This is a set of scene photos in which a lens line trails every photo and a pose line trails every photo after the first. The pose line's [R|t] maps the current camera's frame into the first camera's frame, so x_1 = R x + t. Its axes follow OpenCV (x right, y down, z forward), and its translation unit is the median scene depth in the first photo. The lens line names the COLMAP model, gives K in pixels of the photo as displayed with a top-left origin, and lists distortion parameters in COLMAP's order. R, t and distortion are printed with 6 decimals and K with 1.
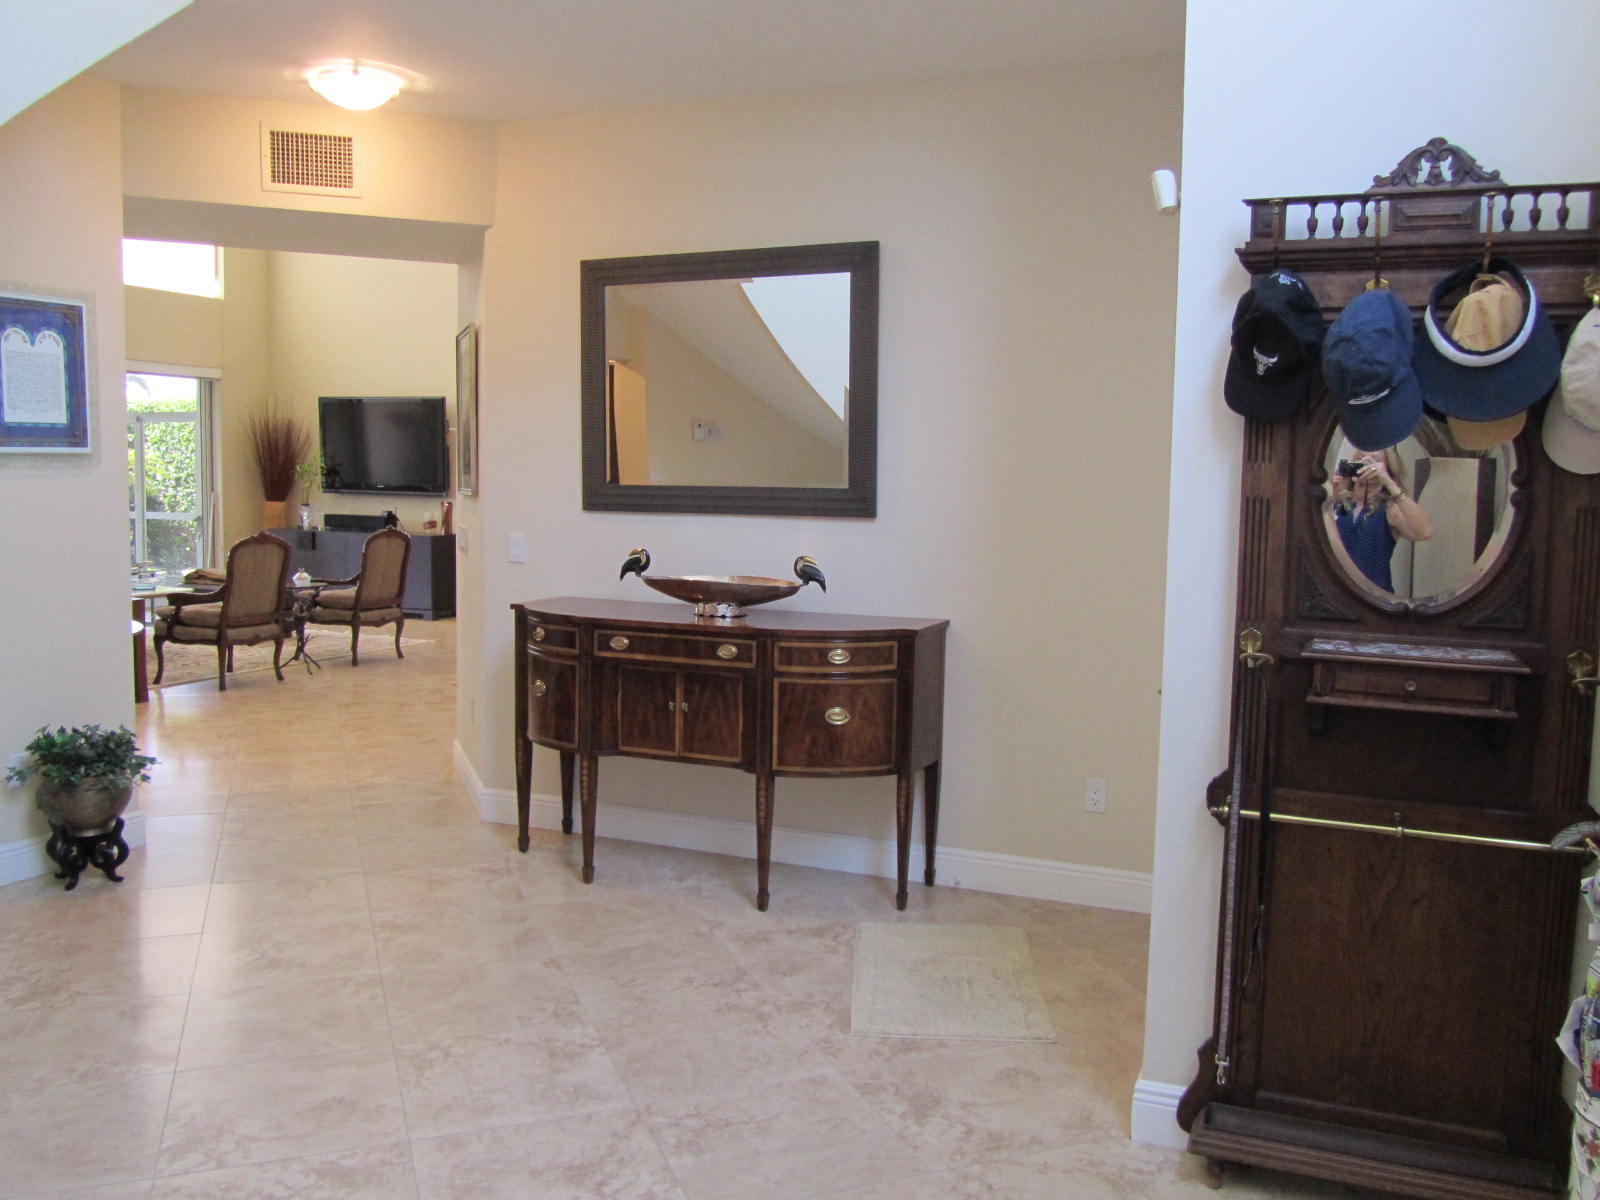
lens RADIAL K [[1313.2, 0, 805.4], [0, 1313.2, 593.5], [0, 0, 1]] dist [-0.044701, 0.015699]
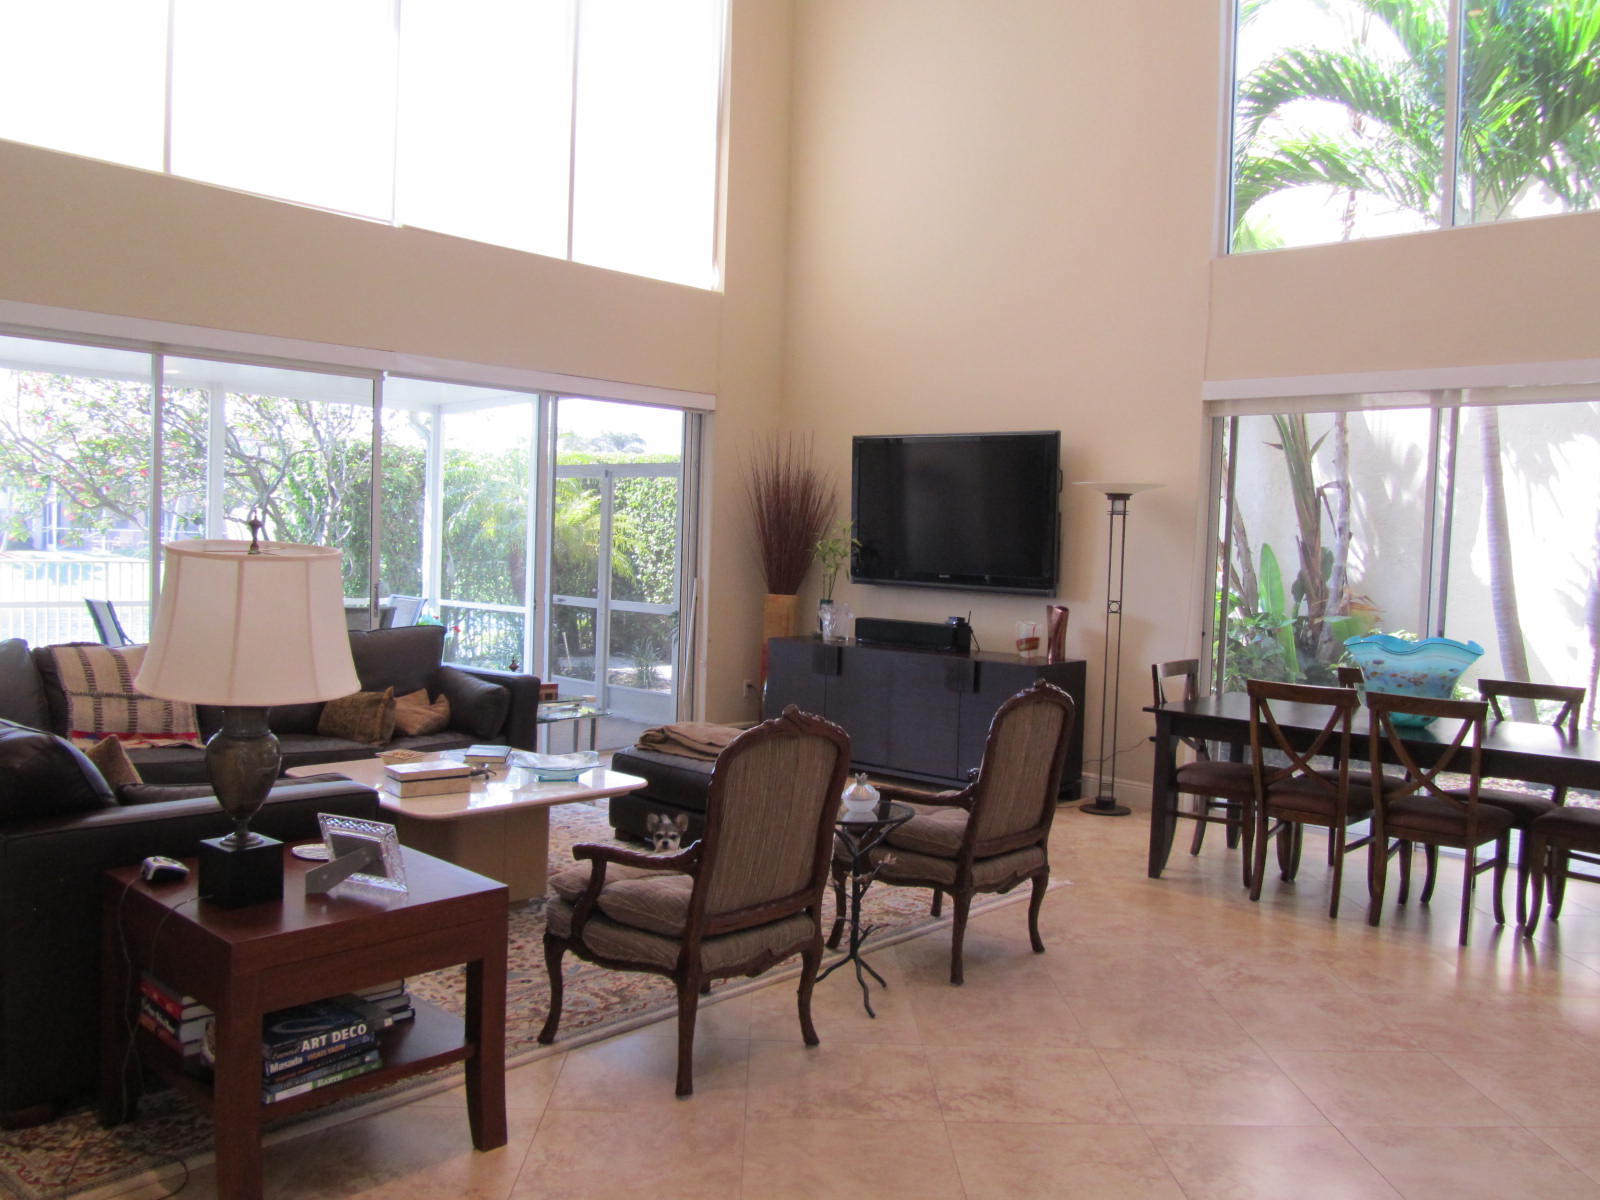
lens RADIAL K [[1313.2, 0, 802.4], [0, 1313.2, 596.1], [0, 0, 1]] dist [-0.044701, 0.015699]
pose [[0.939125, 0.027446, -0.342478, -0.174994], [-0.045698, 0.997926, -0.045338, -0.041330], [0.340523, 0.058228, 0.938431, 0.391825]]
